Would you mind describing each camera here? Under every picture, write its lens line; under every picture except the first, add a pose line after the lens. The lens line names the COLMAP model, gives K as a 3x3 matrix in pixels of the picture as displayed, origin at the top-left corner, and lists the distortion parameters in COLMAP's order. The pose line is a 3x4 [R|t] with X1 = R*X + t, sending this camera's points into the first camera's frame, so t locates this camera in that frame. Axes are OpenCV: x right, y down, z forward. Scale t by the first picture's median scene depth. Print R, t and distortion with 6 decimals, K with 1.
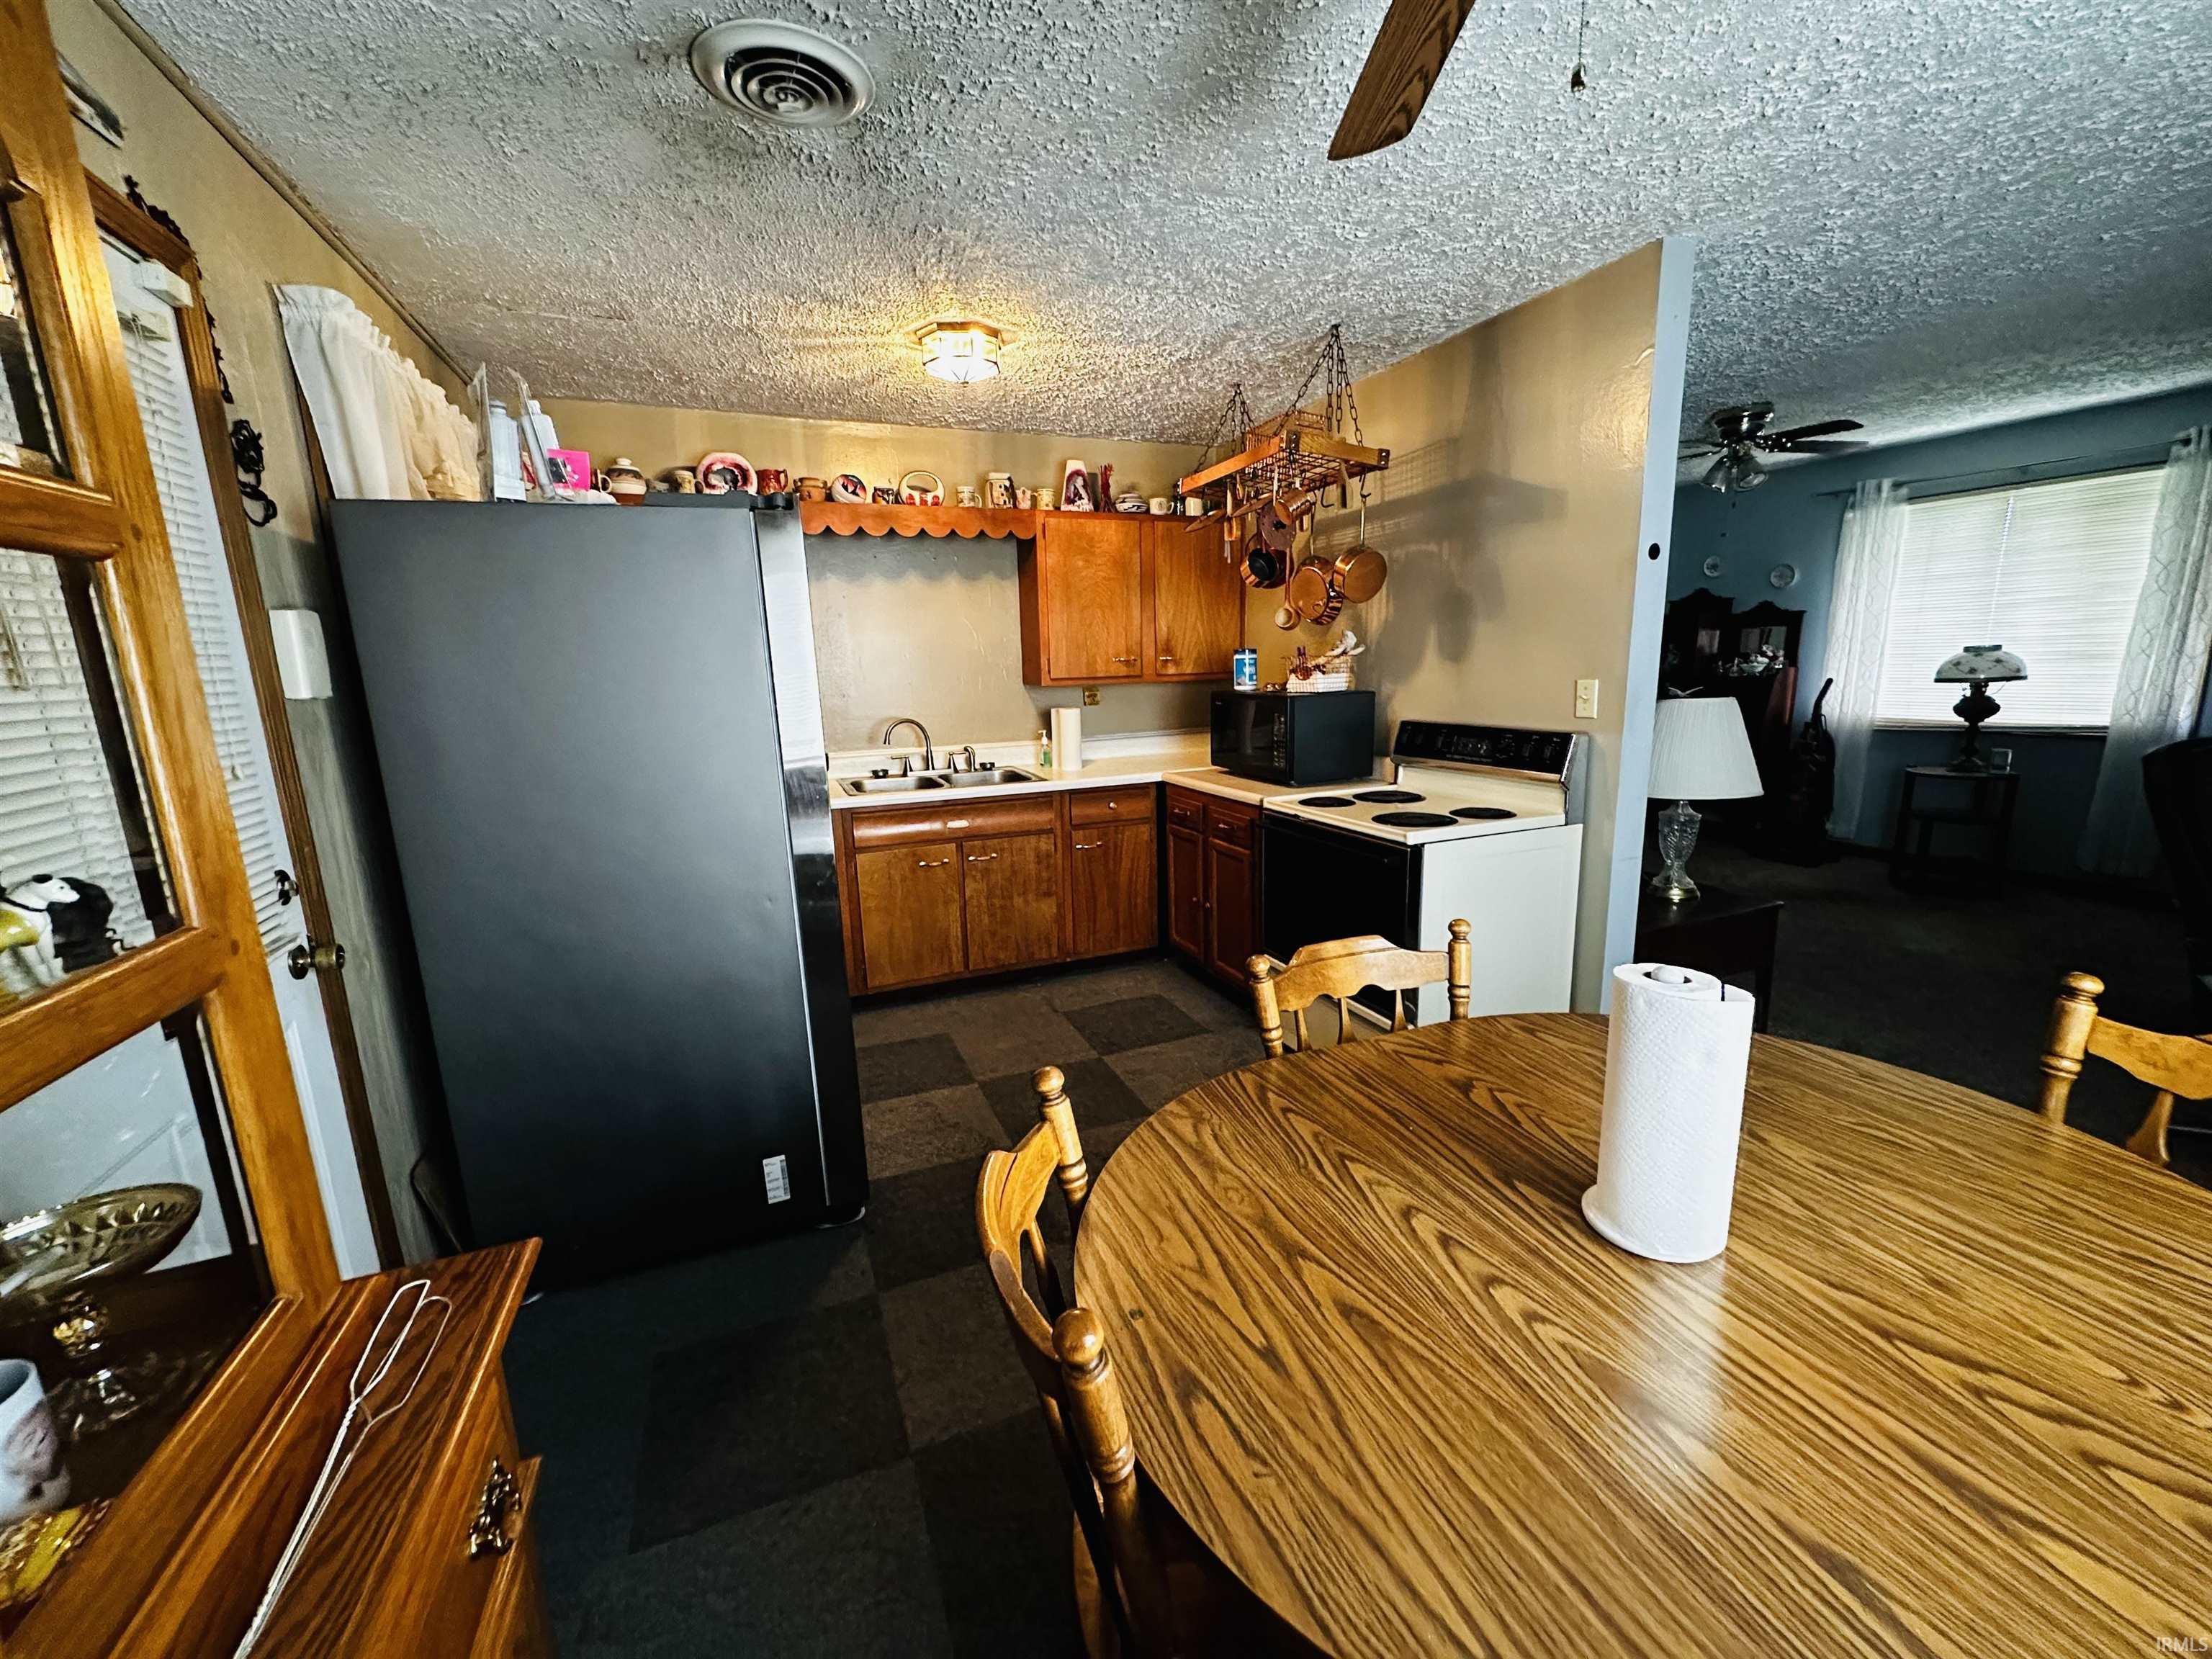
lens RADIAL K [[882.4, 0, 1106.0], [0, 882.4, 829.5], [0, 0, 1]] dist [0.002224, 0.000568]
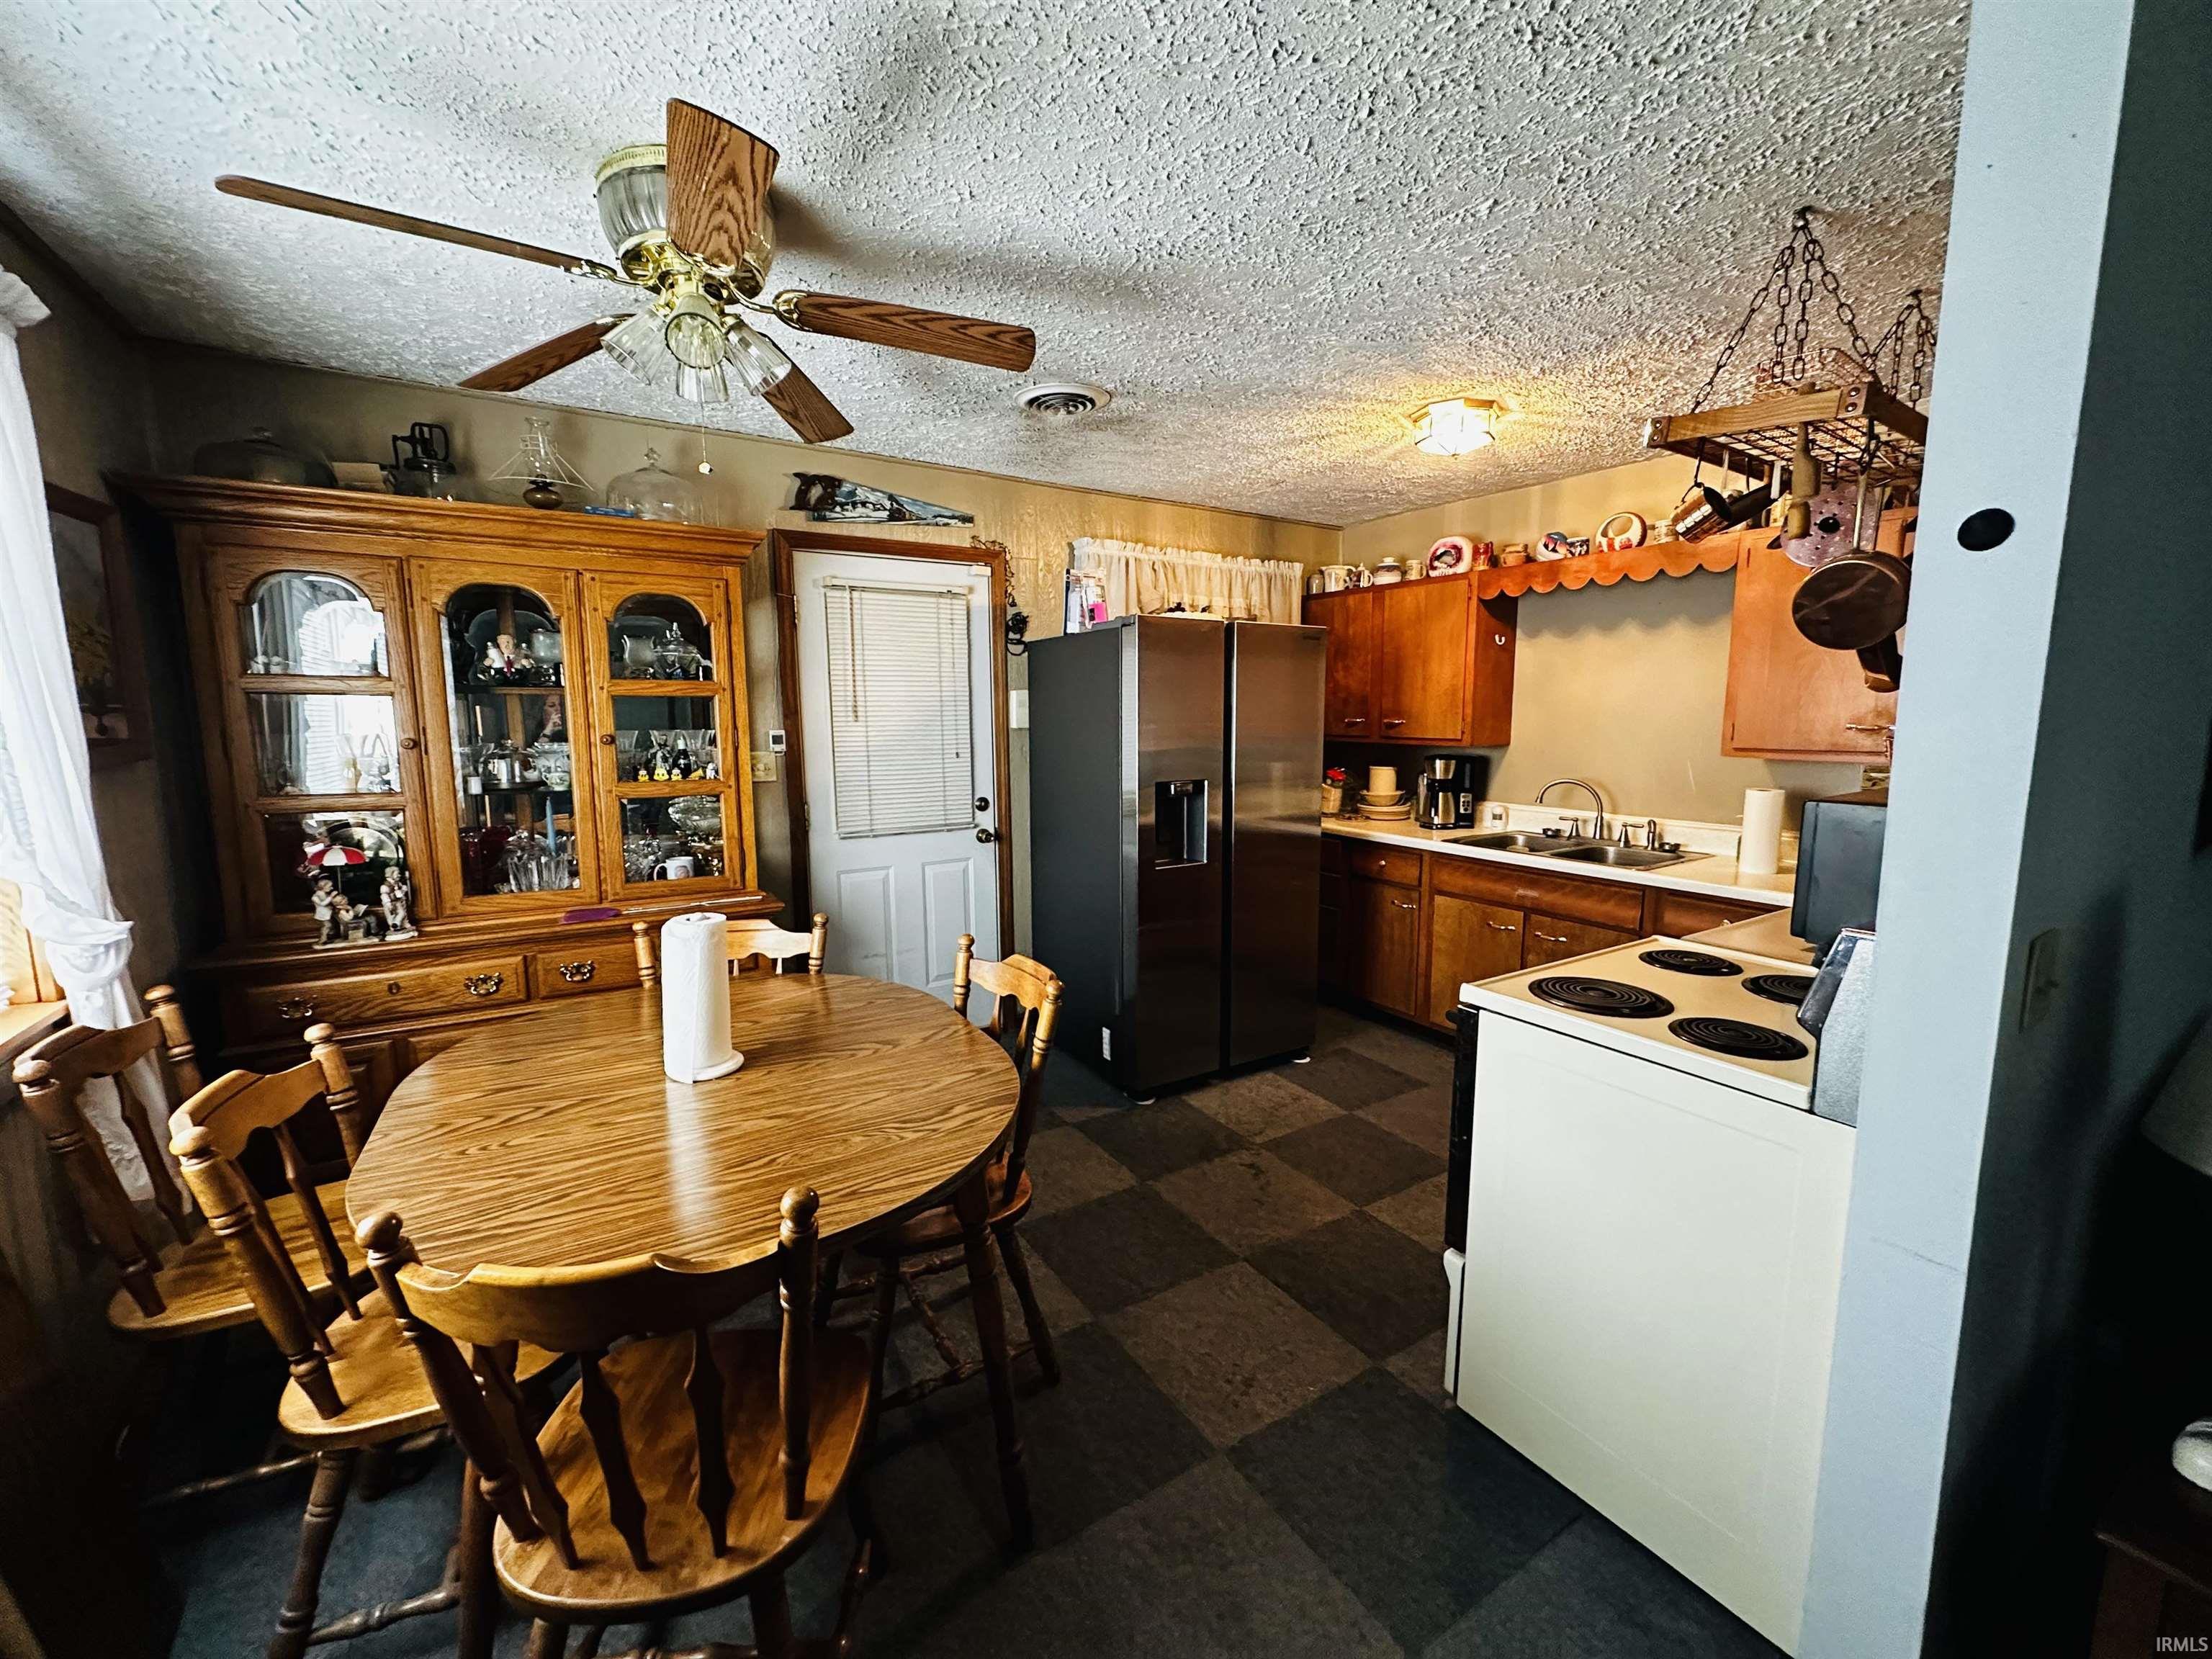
lens RADIAL K [[882.4, 0, 1106.0], [0, 882.4, 829.5], [0, 0, 1]] dist [0.002224, 0.000568]
pose [[0.173937, 0.160192, -0.971640, 1.328913], [-0.194078, 0.972905, 0.125658, -0.209699], [0.965443, 0.166717, 0.200314, 0.754471]]
